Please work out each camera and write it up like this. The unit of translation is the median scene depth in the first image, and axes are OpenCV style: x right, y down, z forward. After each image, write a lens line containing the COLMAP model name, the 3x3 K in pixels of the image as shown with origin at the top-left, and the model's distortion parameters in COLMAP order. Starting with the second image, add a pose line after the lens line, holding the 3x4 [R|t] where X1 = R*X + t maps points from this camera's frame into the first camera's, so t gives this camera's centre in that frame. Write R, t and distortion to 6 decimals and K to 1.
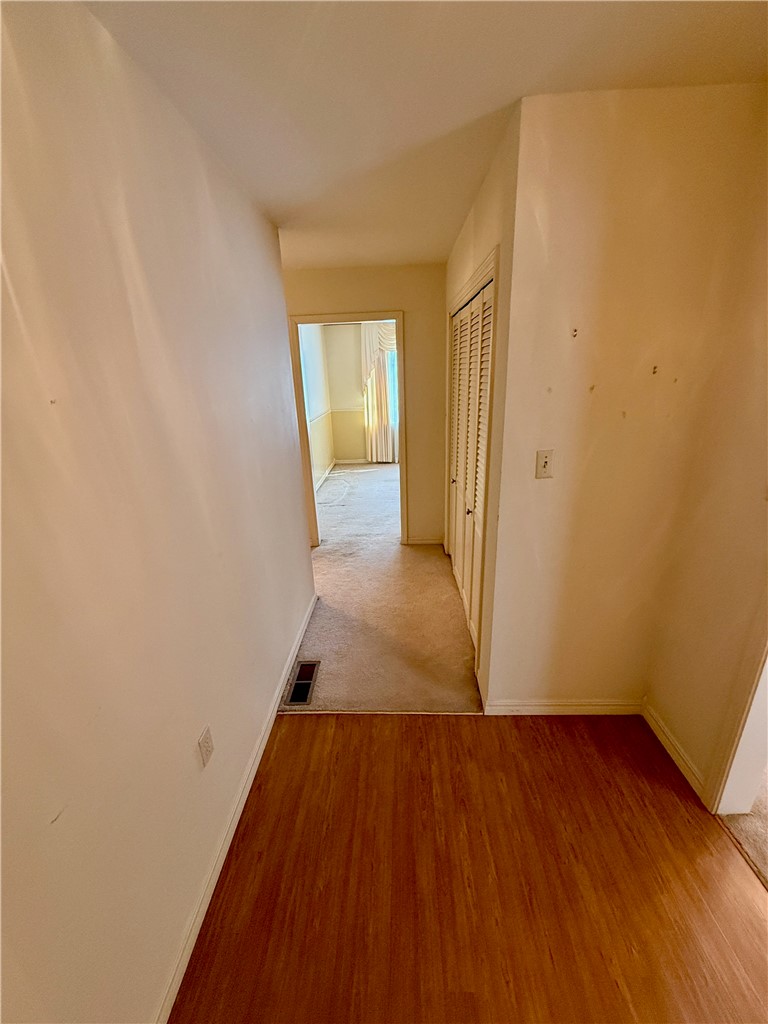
lens RADIAL K [[407.3, 0, 384.0], [0, 407.3, 512.0], [0, 0, 1]] dist [0.002484, 0.000367]
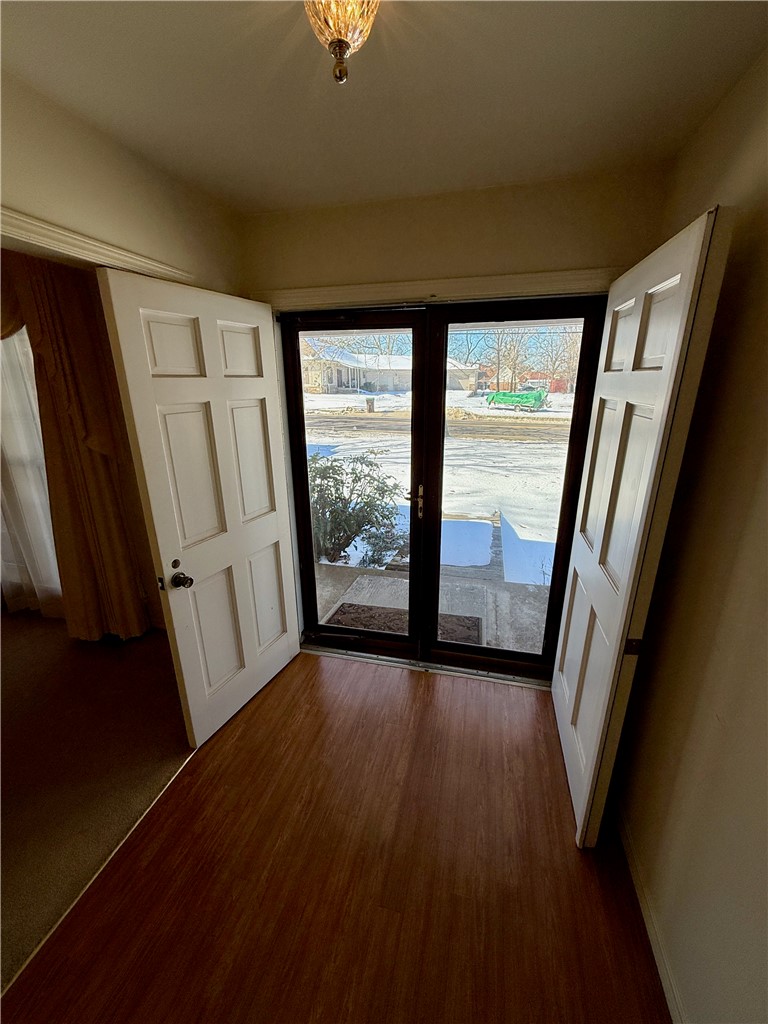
lens RADIAL K [[407.3, 0, 384.0], [0, 407.3, 512.0], [0, 0, 1]] dist [0.002484, 0.000367]
pose [[-0.976776, -0.023415, 0.212981, -0.015376], [0.109747, 0.799046, 0.591170, -0.362430], [-0.184024, 0.600814, -0.777918, 1.005301]]
